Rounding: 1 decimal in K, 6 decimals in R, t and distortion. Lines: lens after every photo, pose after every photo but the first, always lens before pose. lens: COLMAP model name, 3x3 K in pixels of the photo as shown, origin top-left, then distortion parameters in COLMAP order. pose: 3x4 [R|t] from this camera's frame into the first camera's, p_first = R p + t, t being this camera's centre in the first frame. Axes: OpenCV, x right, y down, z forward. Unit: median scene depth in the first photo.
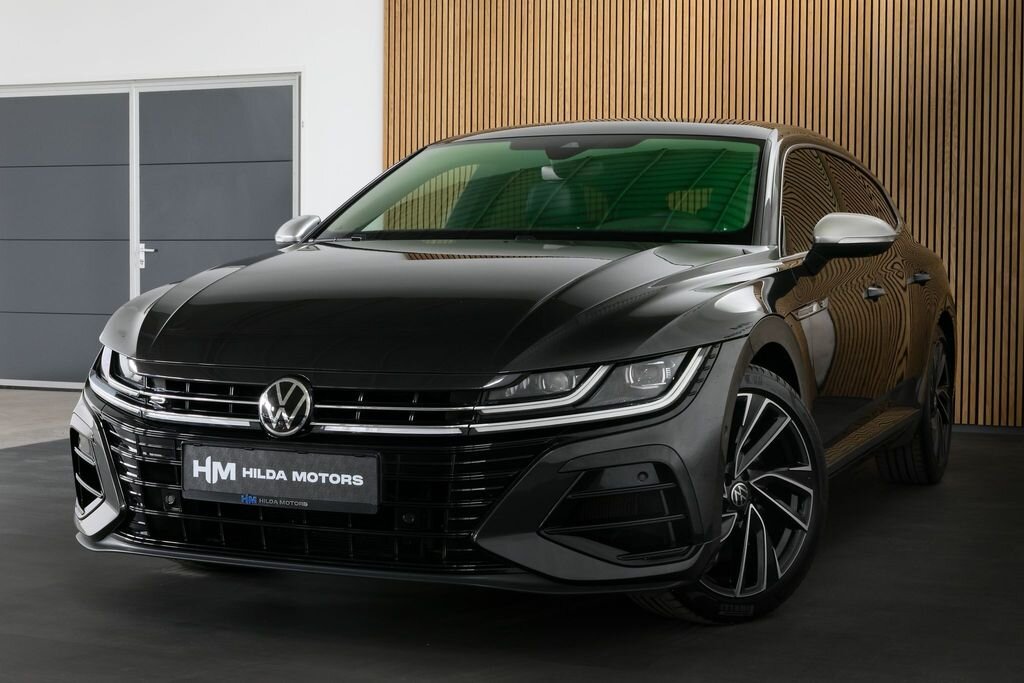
lens RADIAL K [[1702.1, 0, 512.0], [0, 1702.1, 341.5], [0, 0, 1]] dist [-0.026617, 0.006374]
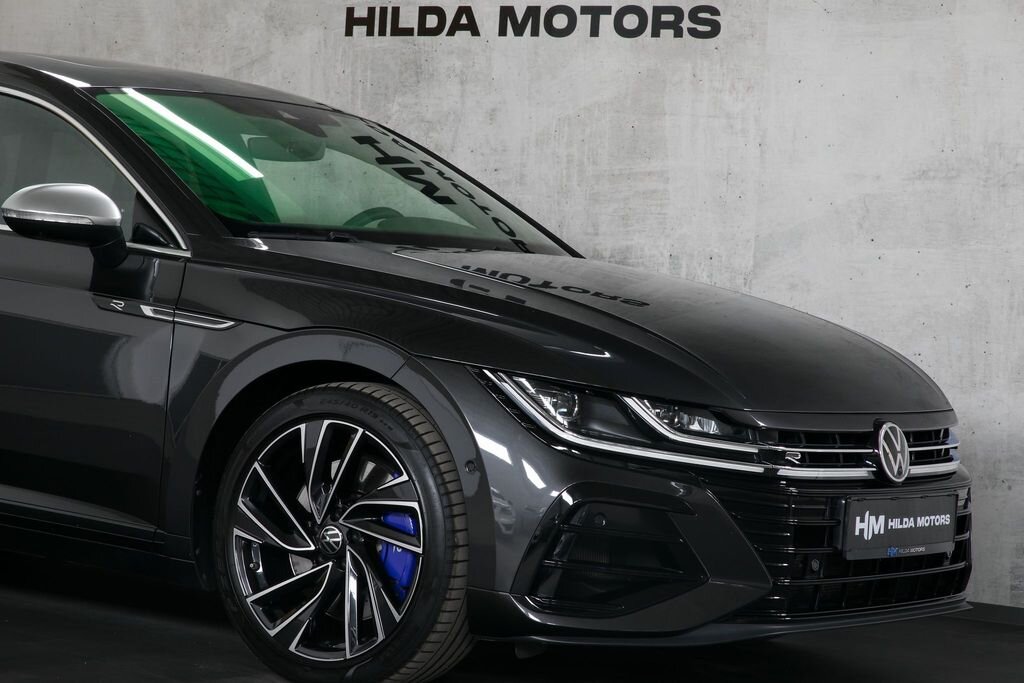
lens RADIAL K [[2991.3, 0, 512.0], [0, 2991.3, 341.5], [0, 0, 1]] dist [-0.092250, -1.143081]
pose [[0.191286, -0.020127, 0.981328, -1.826218], [-0.009704, 0.999702, 0.022396, -0.059989], [-0.981486, -0.013806, 0.191034, 0.887504]]
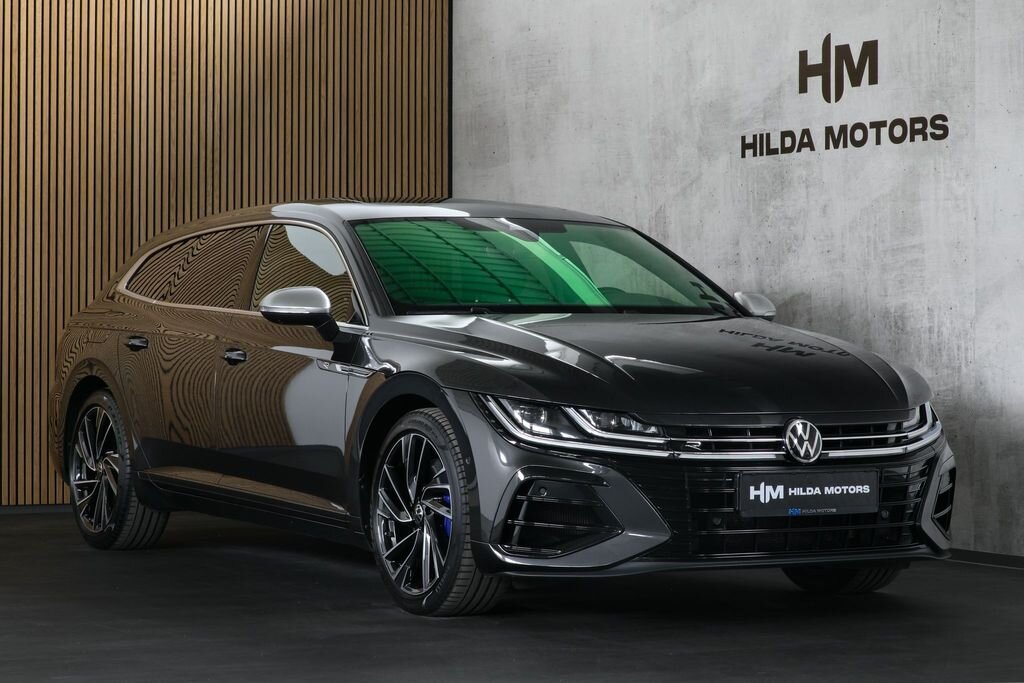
lens RADIAL K [[2767.0, 0, 512.0], [0, 2767.0, 341.5], [0, 0, 1]] dist [-0.030367, 0.458525]
pose [[0.591323, -0.011756, 0.806349, -2.020498], [0.043840, 0.998884, -0.017587, -0.011649], [-0.805242, 0.045750, 0.591179, -0.107119]]
